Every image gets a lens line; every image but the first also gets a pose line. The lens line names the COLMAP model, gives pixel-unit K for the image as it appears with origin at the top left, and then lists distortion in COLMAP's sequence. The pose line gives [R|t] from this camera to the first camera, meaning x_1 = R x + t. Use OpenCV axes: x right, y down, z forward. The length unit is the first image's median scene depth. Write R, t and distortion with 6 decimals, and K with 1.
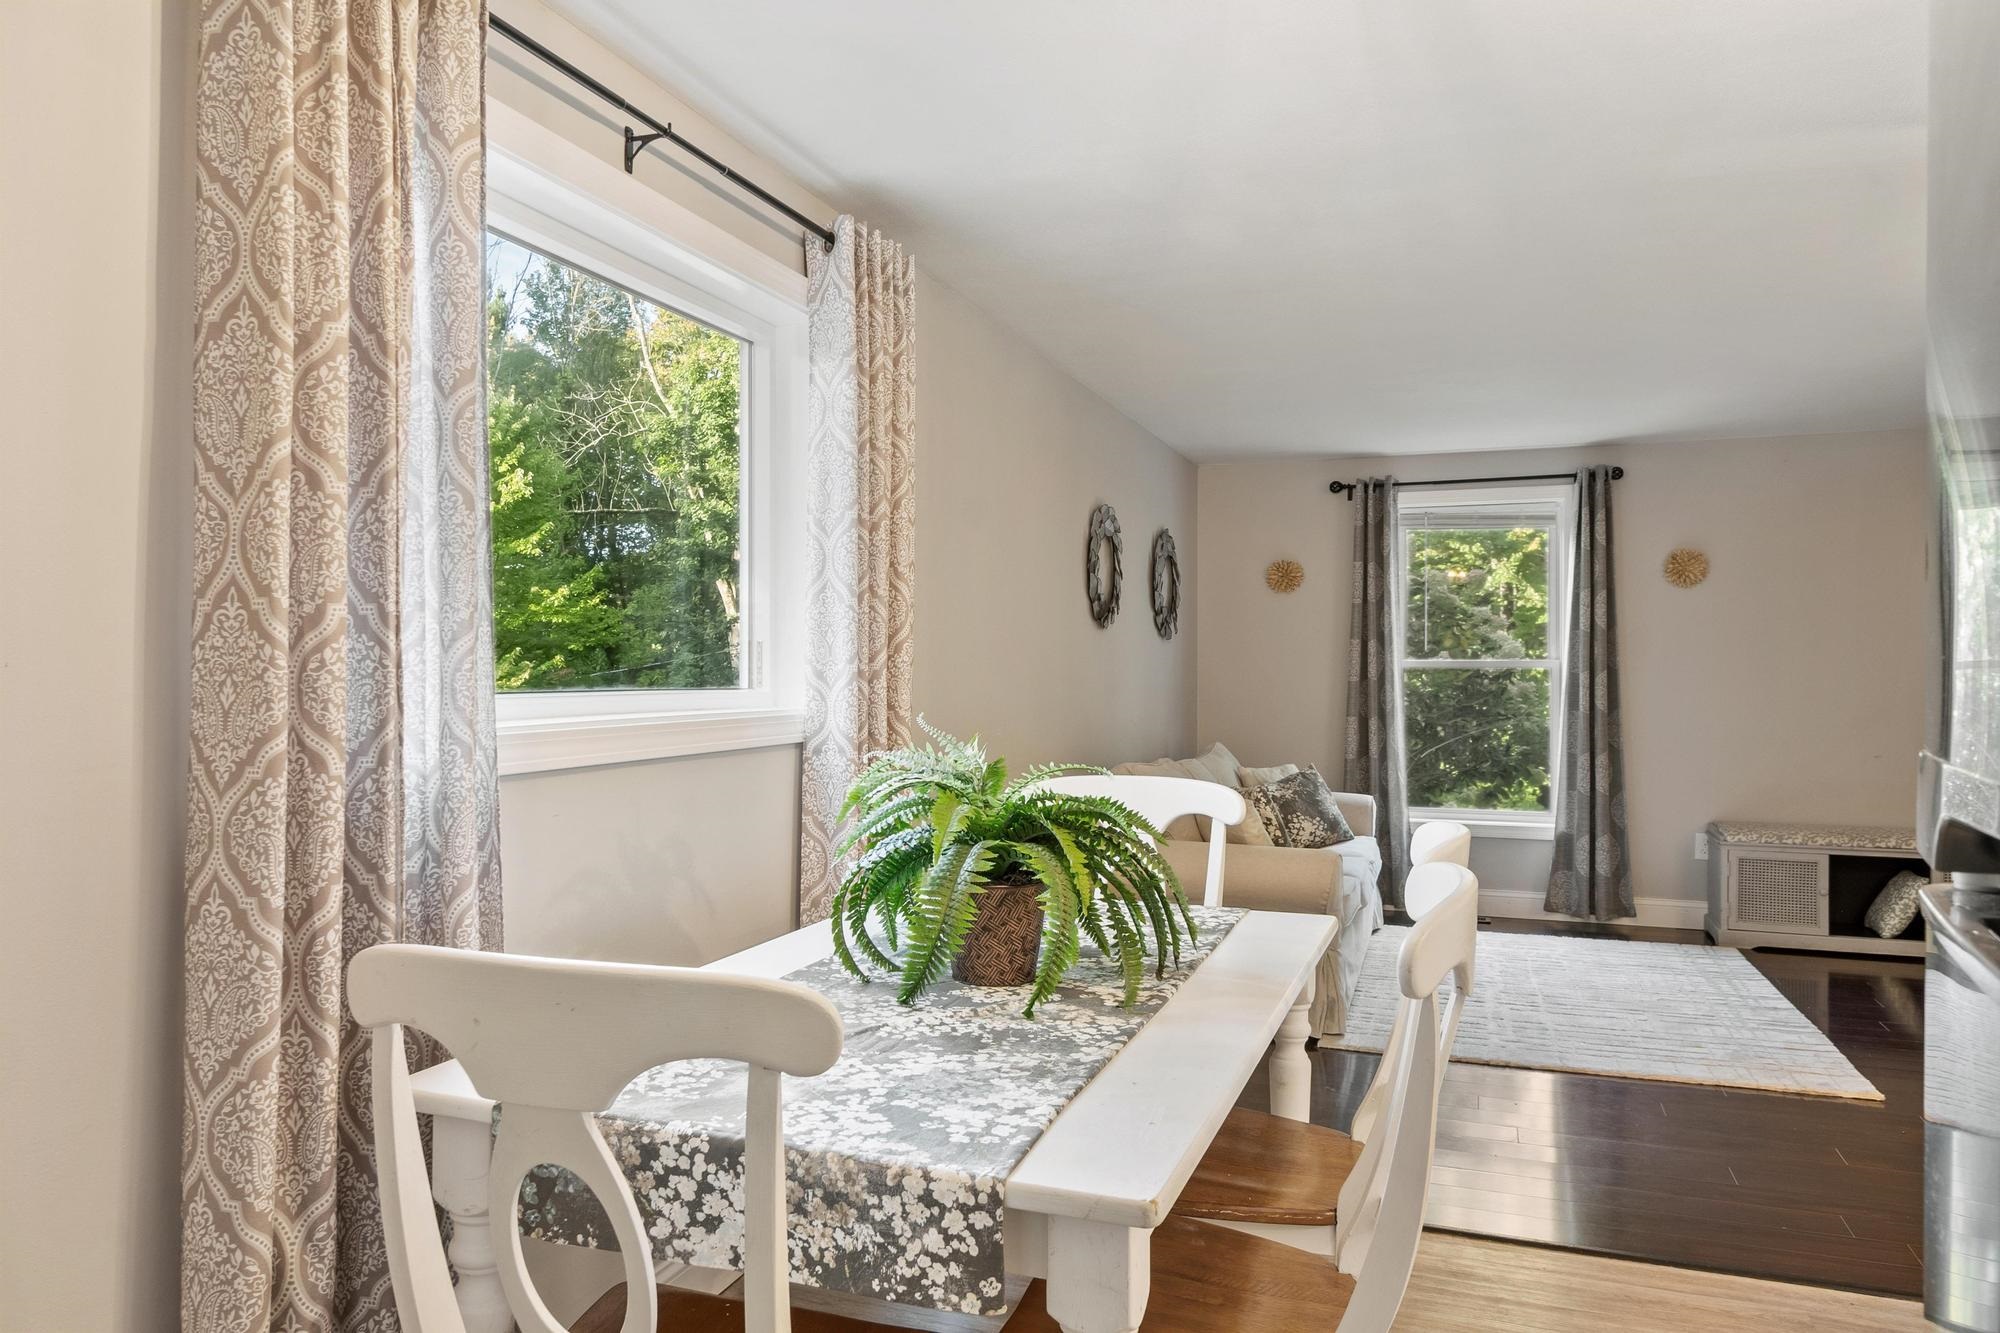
lens RADIAL K [[1354.0, 0, 994.3], [0, 1354.0, 687.1], [0, 0, 1]] dist [0.007935, 0.002114]
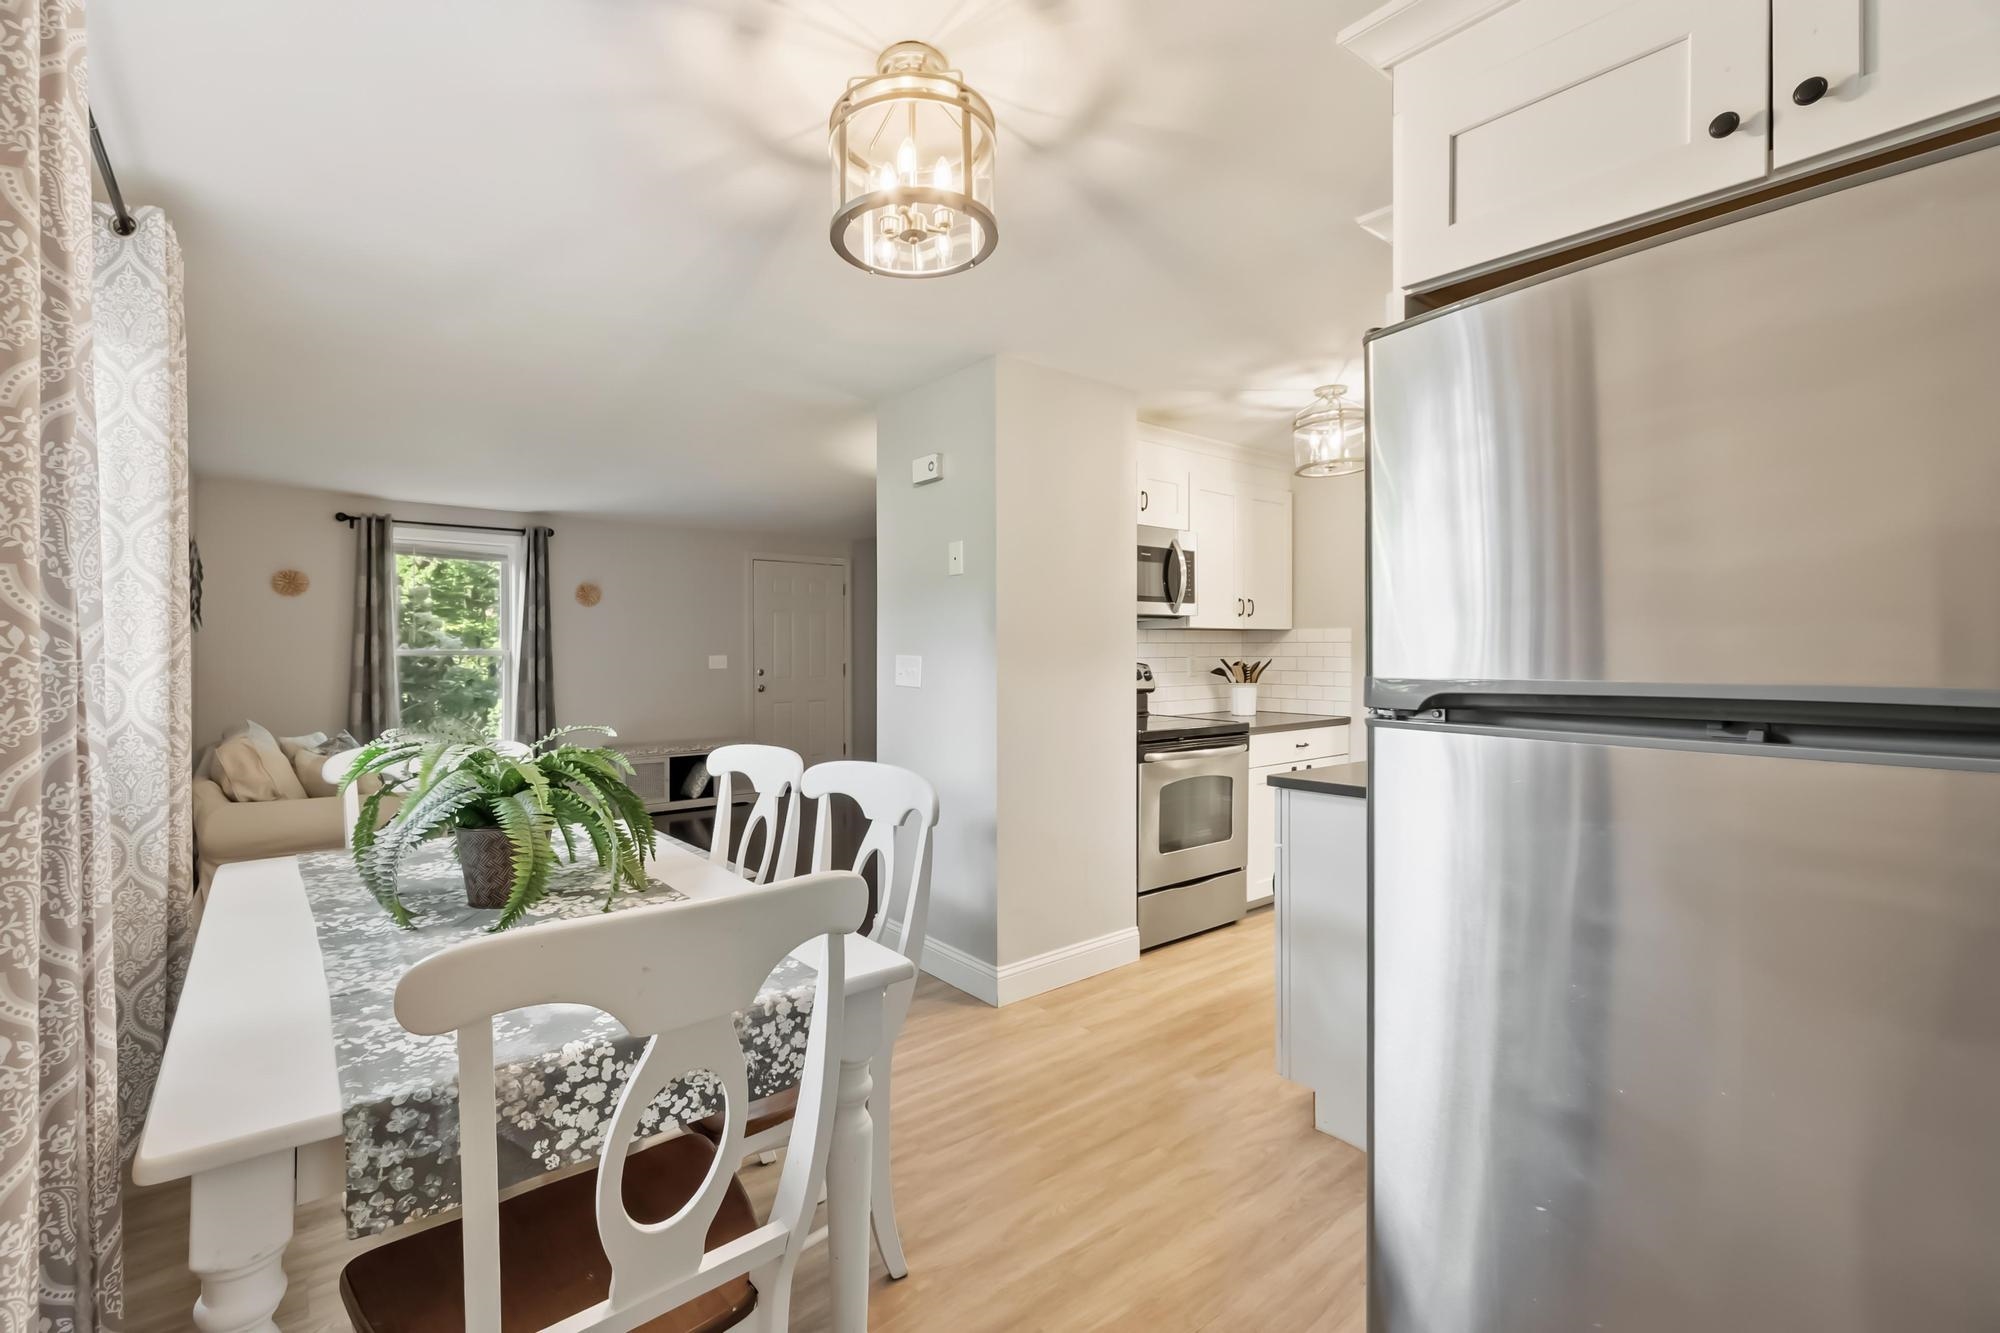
lens RADIAL K [[848.9, 0, 967.1], [0, 848.9, 664.7], [0, 0, 1]] dist [-0.001919, -0.000386]
pose [[0.523349, -0.015234, 0.851982, -0.671130], [0.017796, 0.999818, 0.006945, -0.005379], [-0.851932, 0.011527, 0.523525, 0.321291]]
